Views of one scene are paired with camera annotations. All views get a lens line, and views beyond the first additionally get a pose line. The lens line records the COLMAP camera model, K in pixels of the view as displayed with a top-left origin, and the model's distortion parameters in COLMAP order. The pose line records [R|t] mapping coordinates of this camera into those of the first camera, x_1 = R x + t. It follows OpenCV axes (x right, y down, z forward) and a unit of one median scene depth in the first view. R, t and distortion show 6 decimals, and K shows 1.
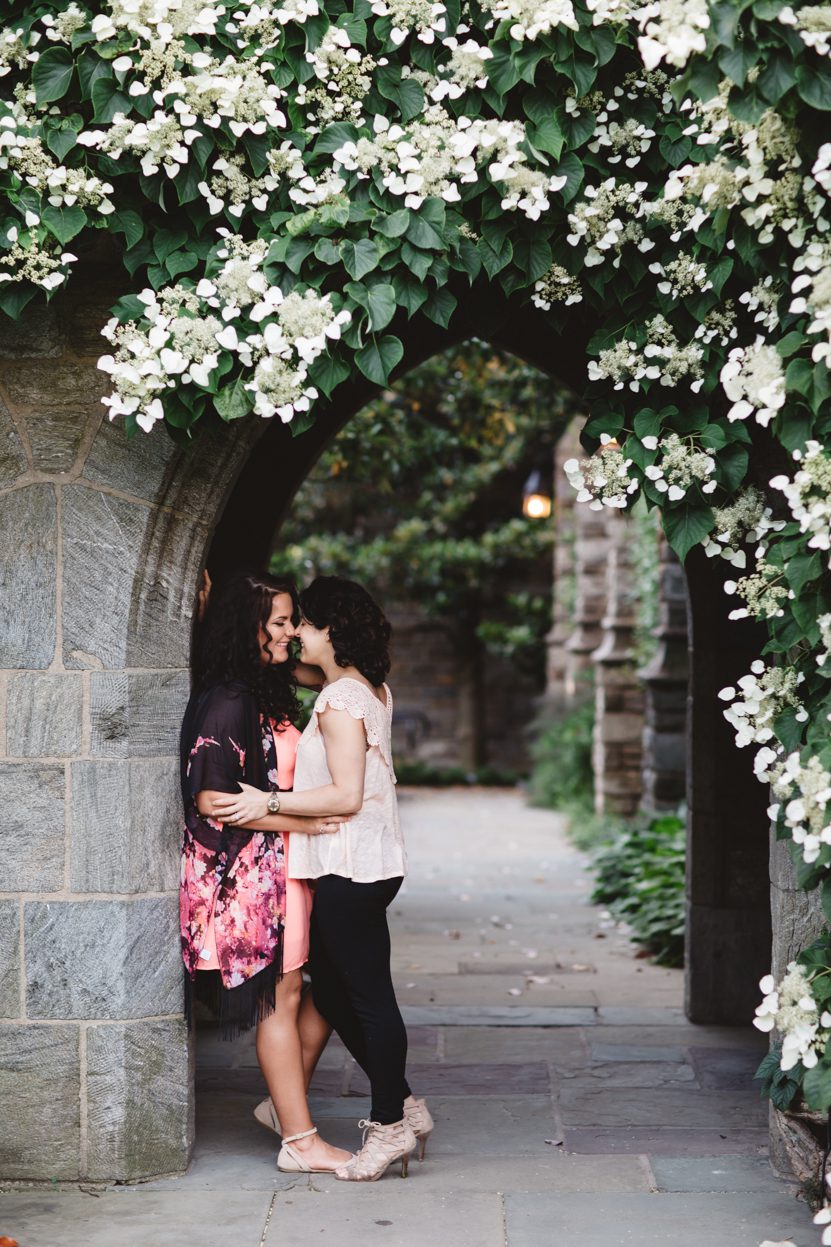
lens RADIAL K [[3030.4, 0, 398.9], [0, 3030.4, 610.1], [0, 0, 1]] dist [-0.082943, 0.000000]
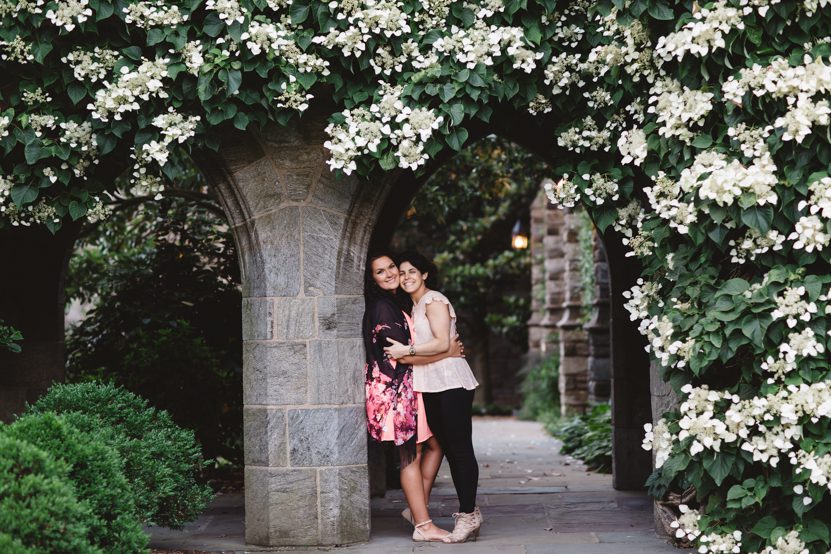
lens RADIAL K [[2019.4, 0, 428.8], [0, 2019.4, 314.0], [0, 0, 1]] dist [-0.082943, 0.000000]
pose [[0.999653, -0.026220, 0.002575, -0.030046], [0.026237, 0.999633, -0.006680, 0.043185], [-0.002399, 0.006746, 0.999974, -0.375050]]
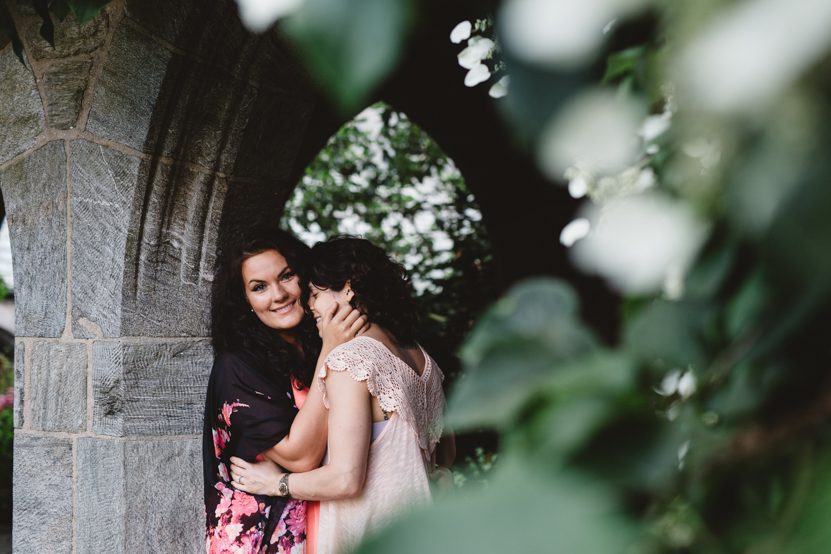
lens RADIAL K [[1210.6, 0, 417.4], [0, 1210.6, 281.8], [0, 0, 1]] dist [0.010174, 0.000000]
pose [[0.853373, -0.019820, -0.520923, 0.174528], [0.004224, 0.999507, -0.031110, 0.014388], [0.521283, 0.024348, 0.853036, 0.736803]]
